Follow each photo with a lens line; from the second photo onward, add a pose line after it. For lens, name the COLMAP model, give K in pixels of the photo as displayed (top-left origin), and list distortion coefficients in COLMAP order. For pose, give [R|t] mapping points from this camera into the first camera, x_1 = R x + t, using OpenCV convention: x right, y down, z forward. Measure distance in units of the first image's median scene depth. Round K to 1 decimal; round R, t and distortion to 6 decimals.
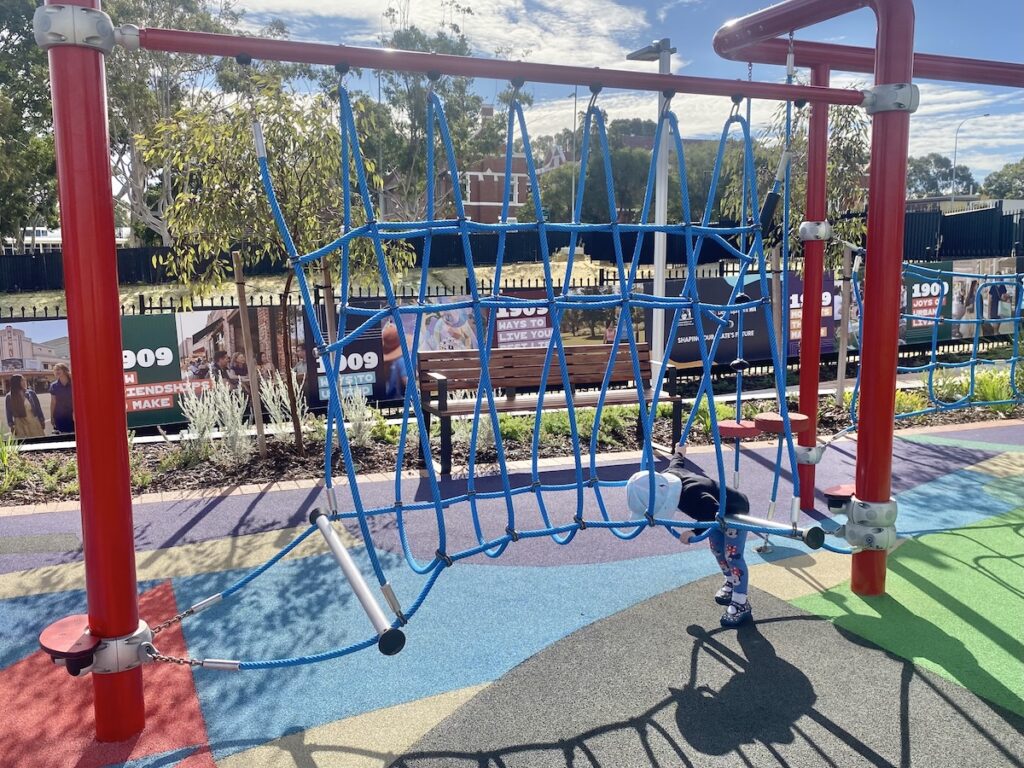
lens RADIAL K [[923.5, 0, 493.0], [0, 923.5, 383.4], [0, 0, 1]] dist [-0.005155, -0.012495]
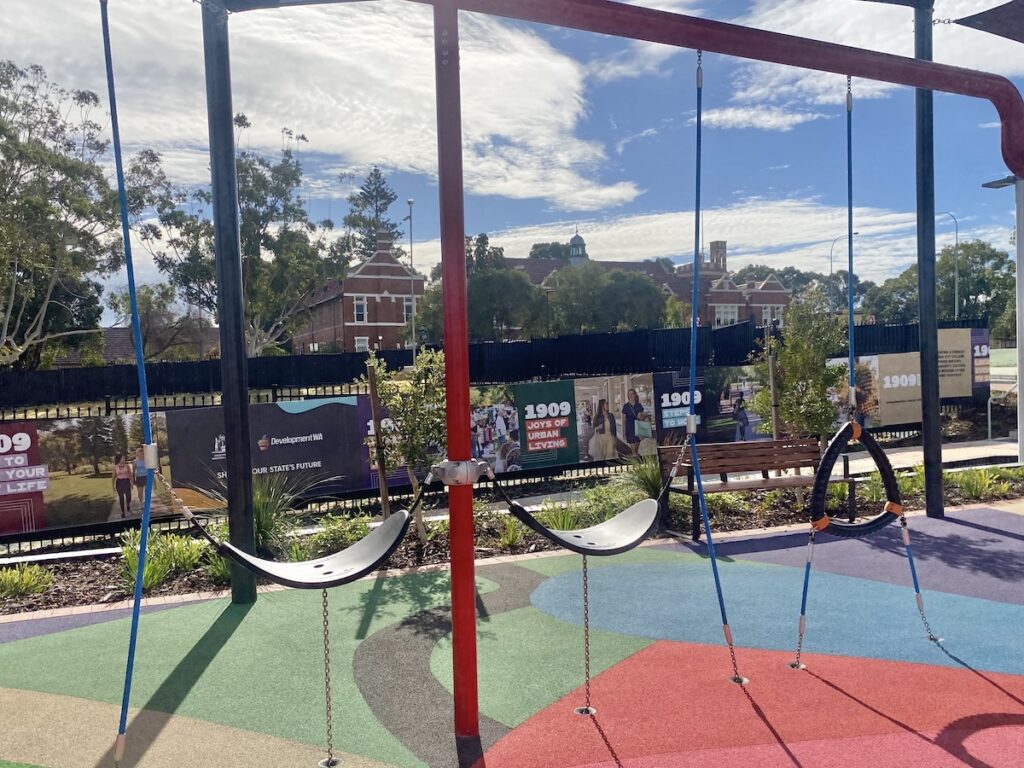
lens RADIAL K [[897.8, 0, 515.7], [0, 897.8, 384.3], [0, 0, 1]] dist [0.010356, -0.016172]
pose [[0.998384, -0.019156, 0.053497, 0.090060], [0.025638, 0.992044, -0.123253, -0.003875], [-0.050711, 0.124425, 0.990932, 0.023089]]
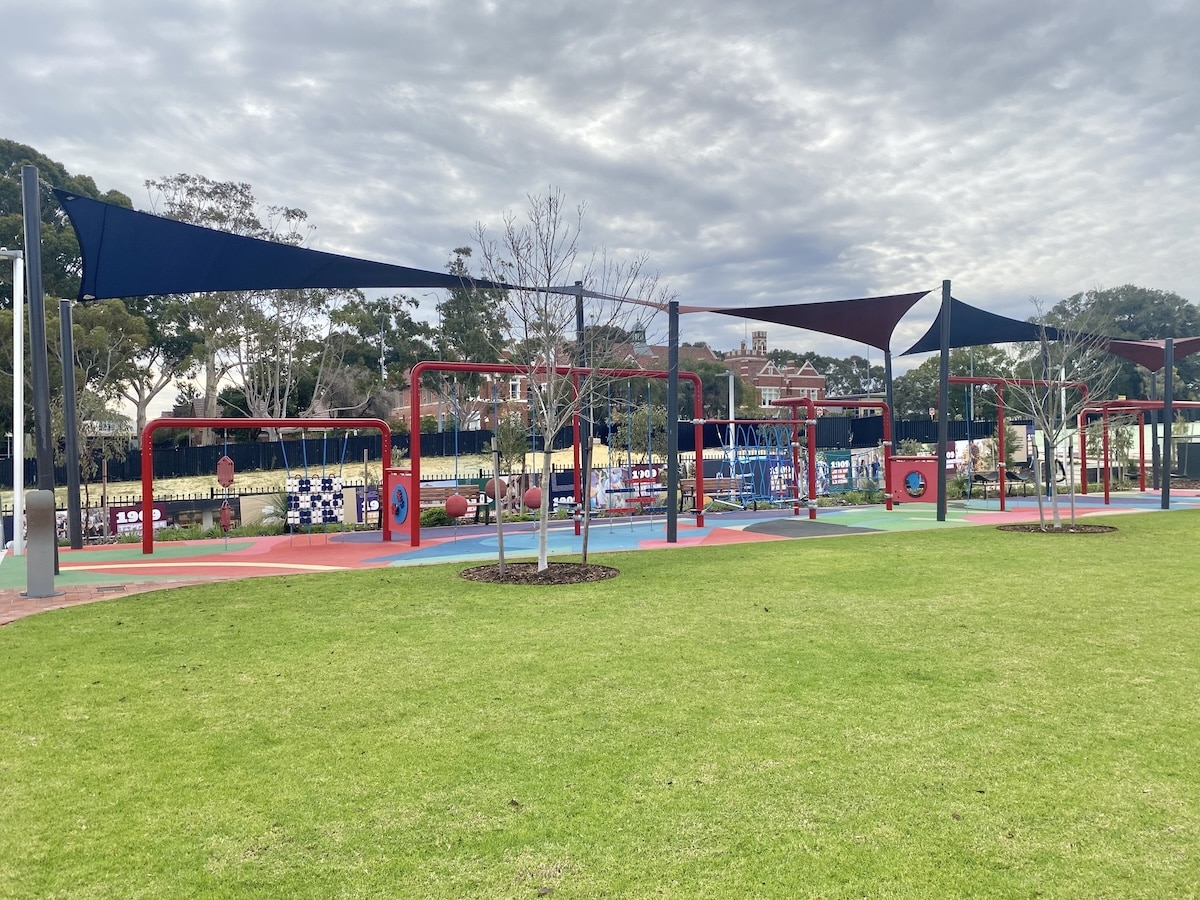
lens RADIAL K [[938.4, 0, 587.2], [0, 938.4, 445.8], [0, 0, 1]] dist [-0.006031, -0.005200]
pose [[0.988158, -0.005992, 0.153323, -0.075990], [0.026593, 0.990804, -0.132668, 0.023171], [-0.151118, 0.135174, 0.979230, -0.184845]]
